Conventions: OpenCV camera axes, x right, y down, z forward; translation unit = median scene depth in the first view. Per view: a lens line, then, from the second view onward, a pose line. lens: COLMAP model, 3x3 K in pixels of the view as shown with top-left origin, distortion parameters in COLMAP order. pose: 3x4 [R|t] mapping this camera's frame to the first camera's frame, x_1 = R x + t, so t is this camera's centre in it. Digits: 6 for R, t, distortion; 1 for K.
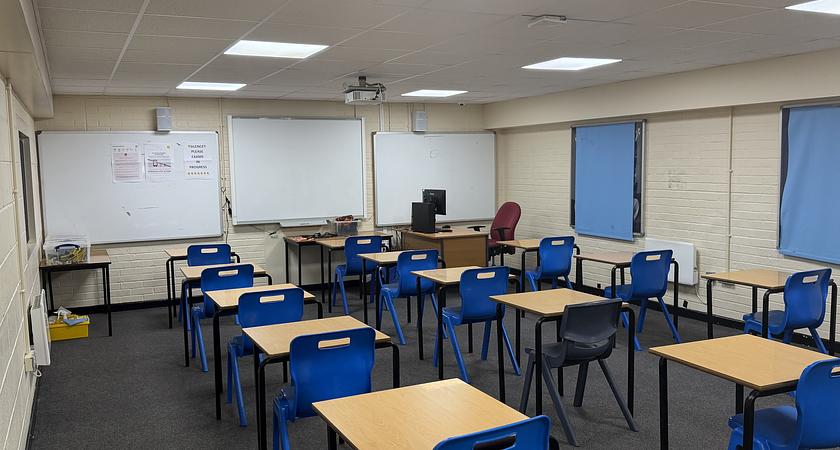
lens RADIAL K [[718.9, 0, 420.0], [0, 718.9, 225.0], [0, 0, 1]] dist [0.162526, -0.329538]
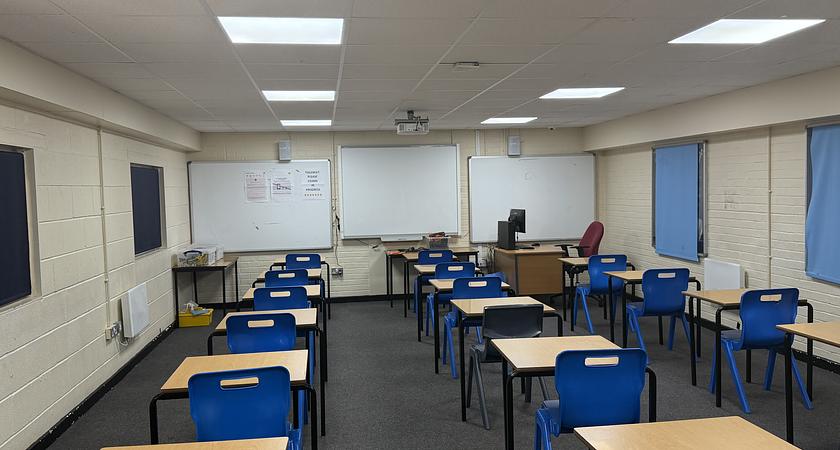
lens RADIAL K [[719.0, 0, 420.0], [0, 719.0, 225.0], [0, 0, 1]] dist [0.082851, -0.003436]
pose [[0.953212, 0.011092, -0.302098, 0.221803], [-0.019803, 0.999471, -0.025788, 0.005027], [0.301652, 0.030564, 0.952928, -0.066728]]
